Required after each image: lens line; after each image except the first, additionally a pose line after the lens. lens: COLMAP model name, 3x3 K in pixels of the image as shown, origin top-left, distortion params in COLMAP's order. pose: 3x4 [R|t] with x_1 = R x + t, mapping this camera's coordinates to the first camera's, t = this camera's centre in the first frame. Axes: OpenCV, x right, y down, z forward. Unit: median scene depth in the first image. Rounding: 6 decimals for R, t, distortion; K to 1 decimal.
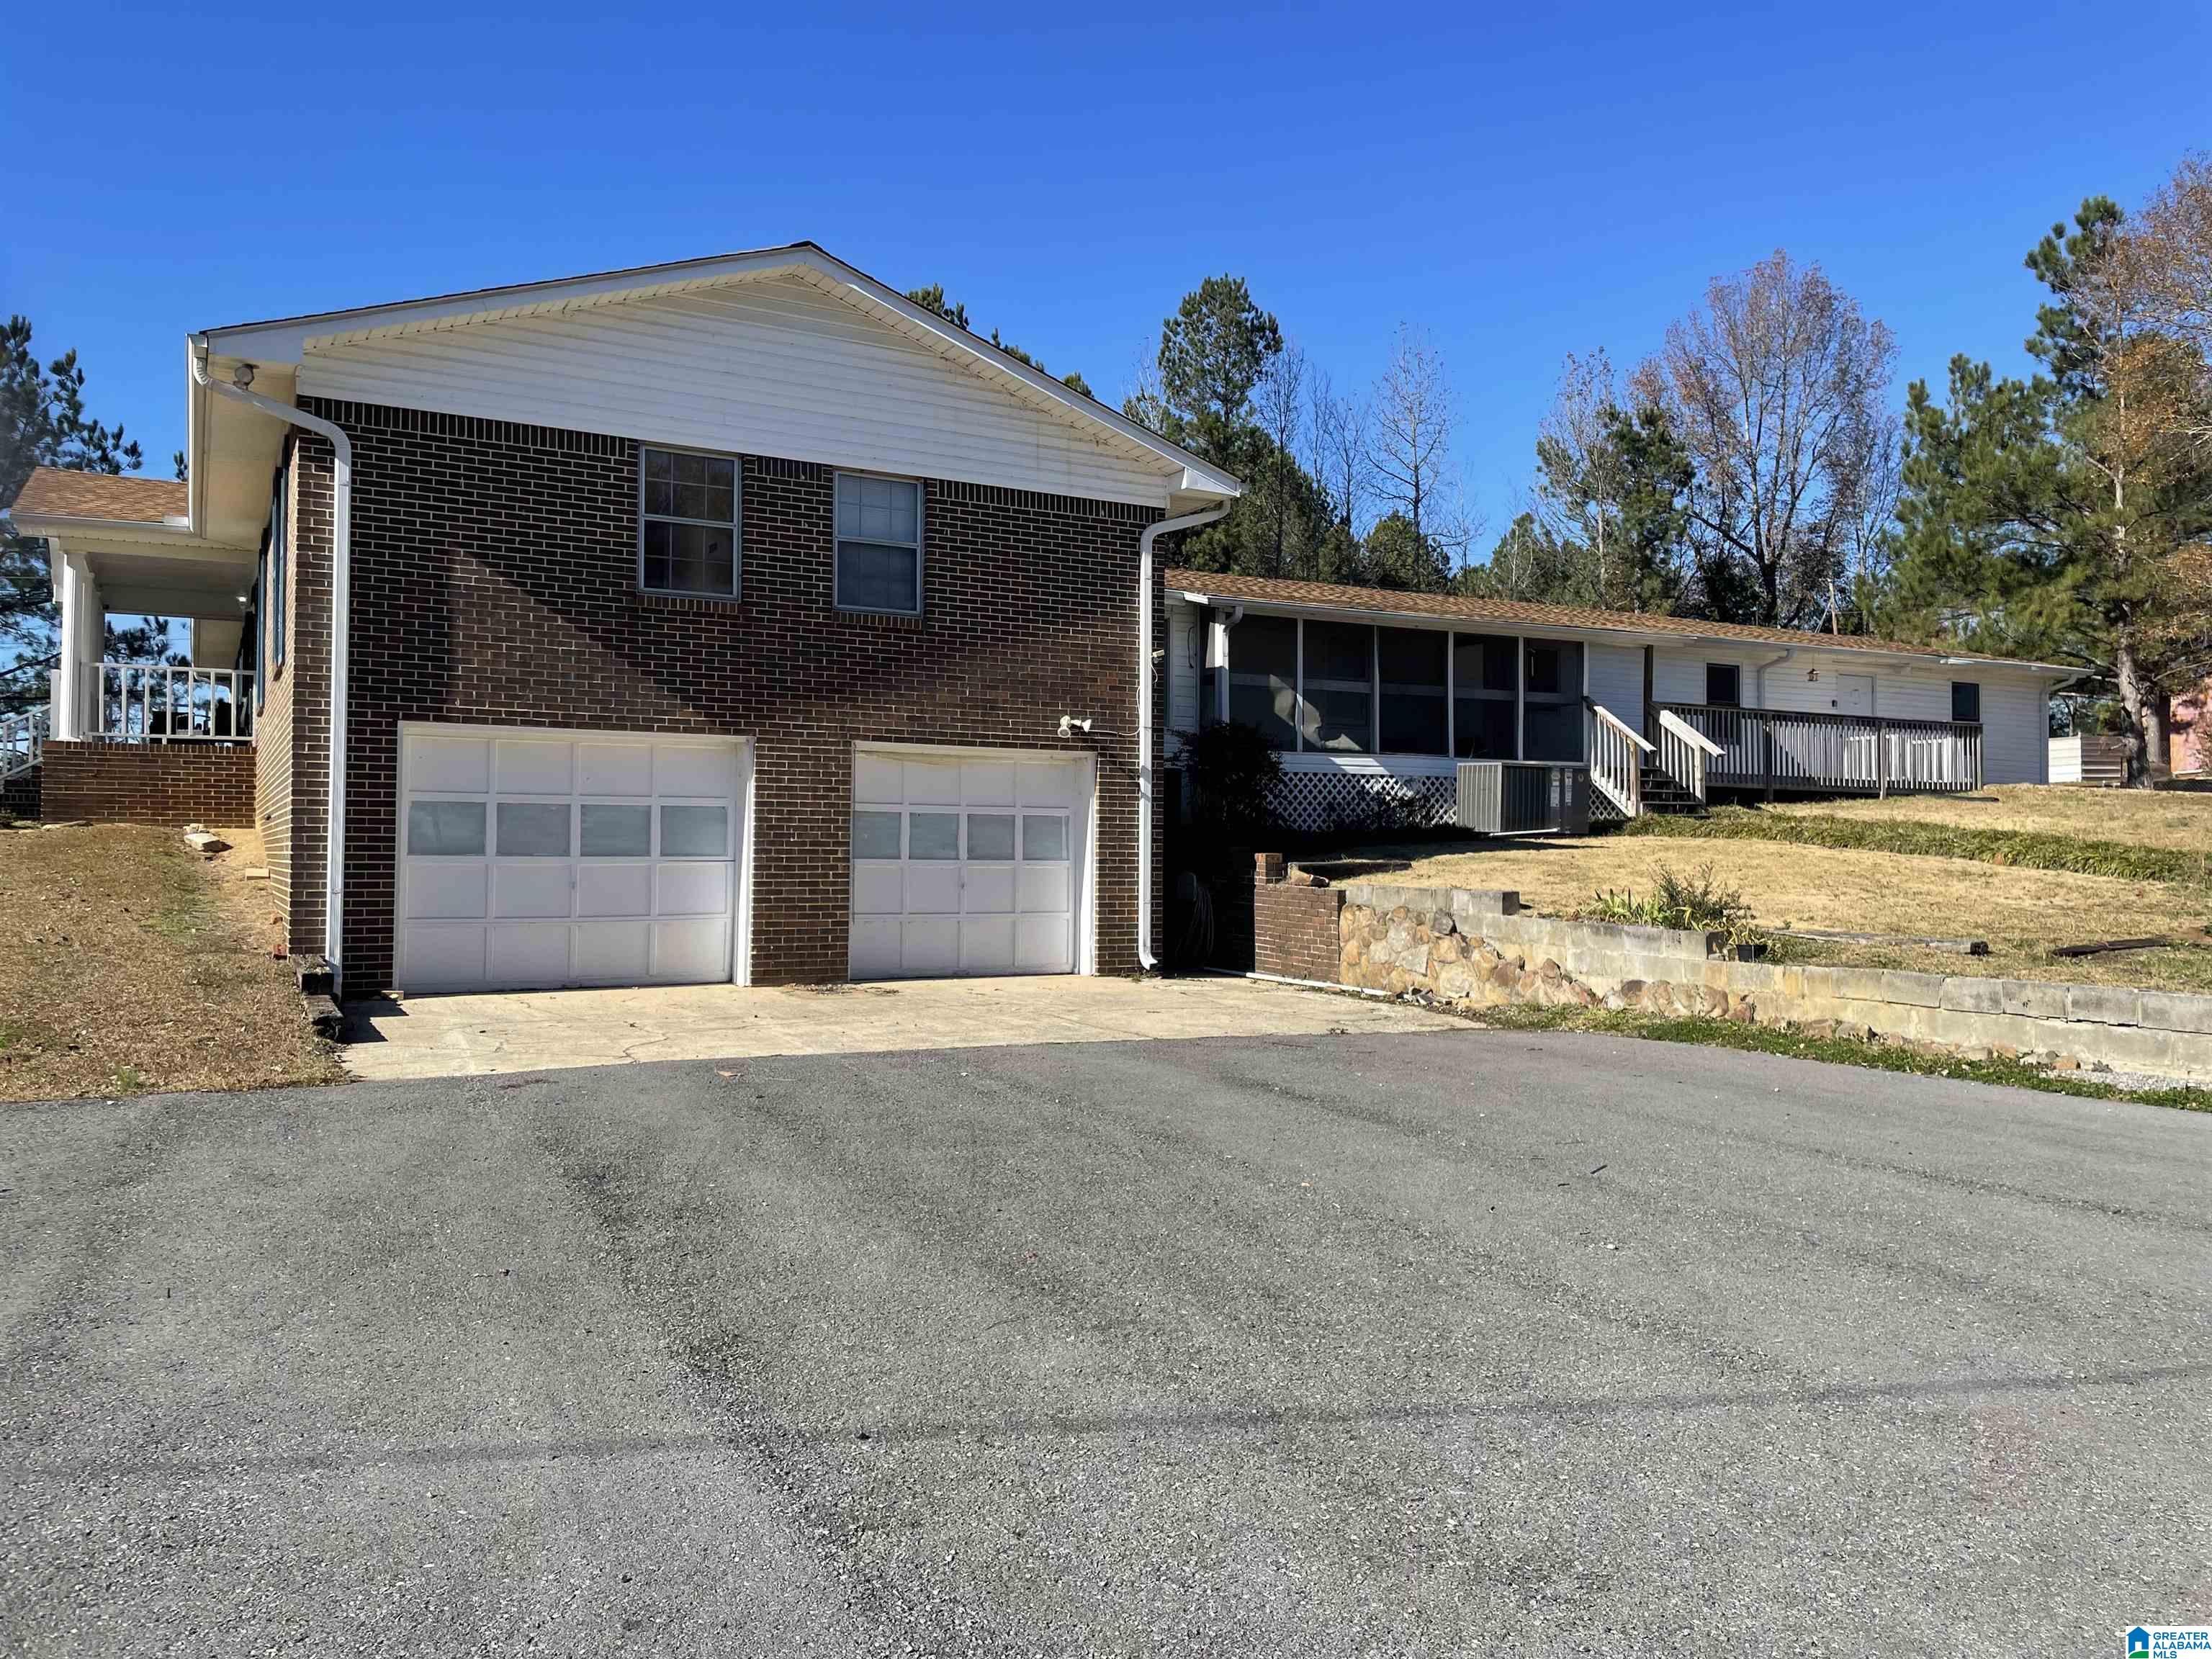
lens RADIAL K [[1709.1, 0, 1104.1], [0, 1709.1, 840.8], [0, 0, 1]] dist [0.049218, -0.046118]
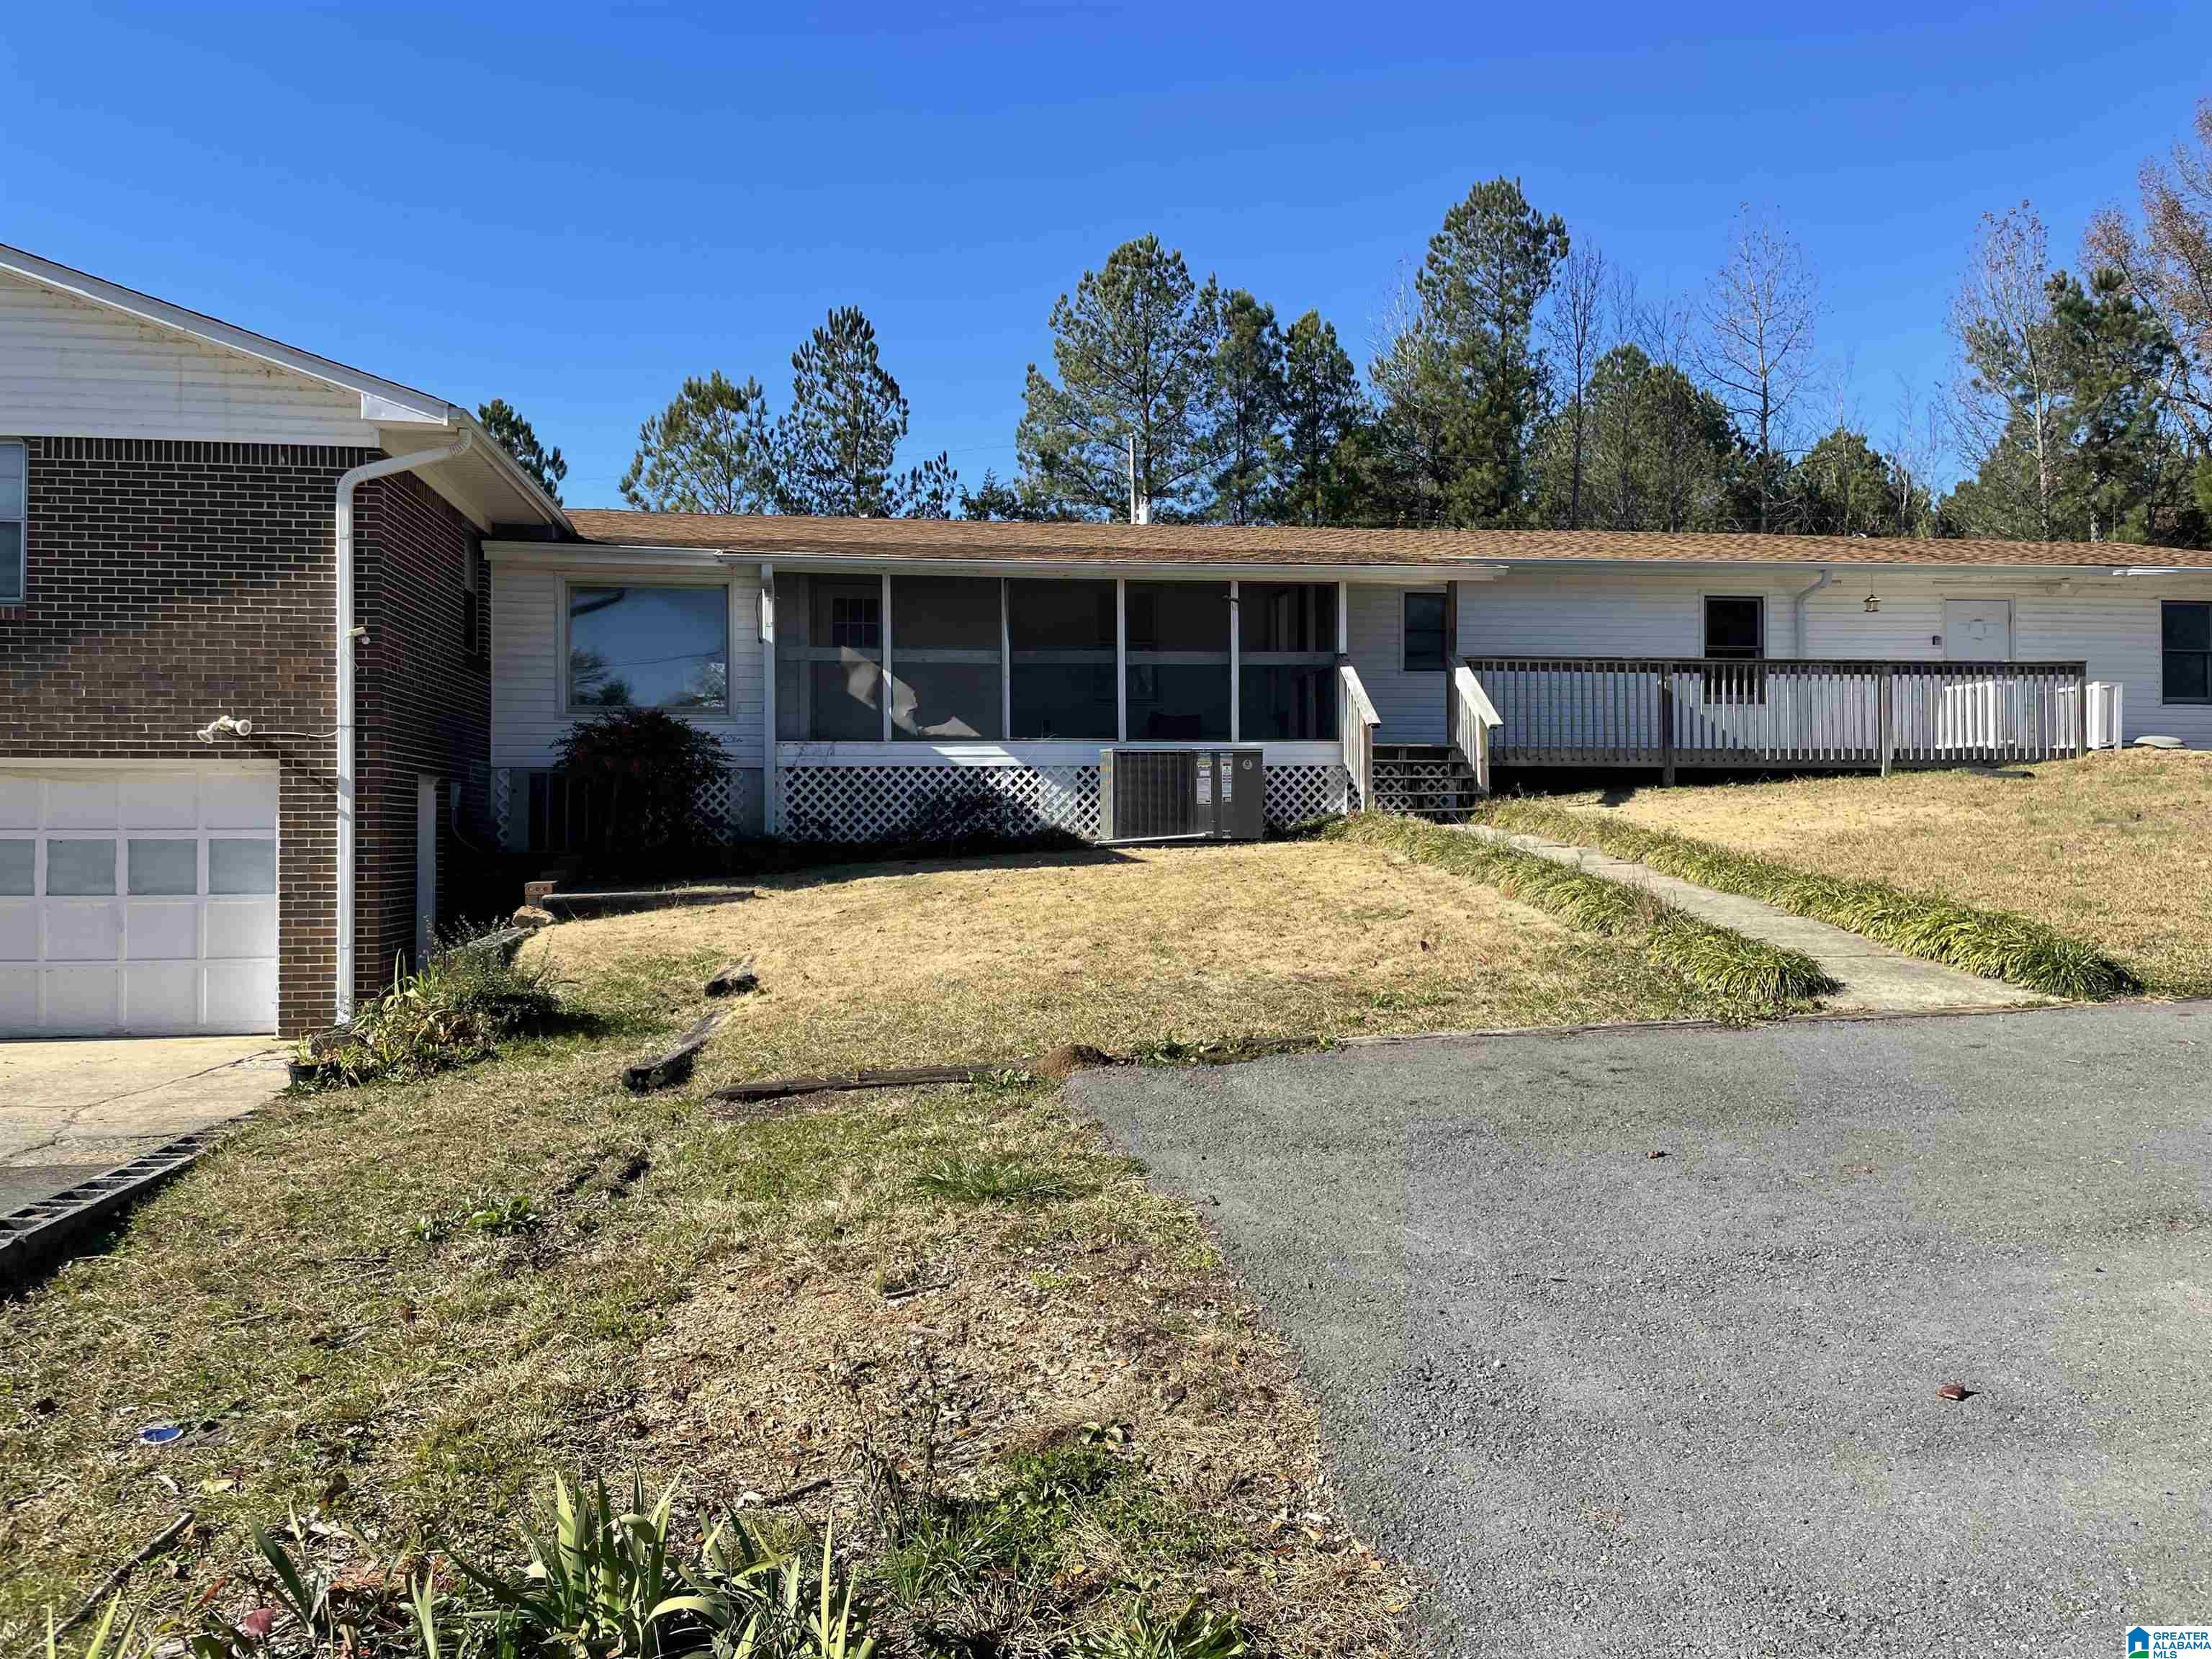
lens RADIAL K [[1709.1, 0, 1109.0], [0, 1709.1, 837.5], [0, 0, 1]] dist [0.049218, -0.046118]
pose [[0.940392, -0.010300, -0.339936, 0.475366], [0.014686, 0.999839, 0.010333, -0.013453], [0.339774, -0.014710, 0.940392, 0.277814]]
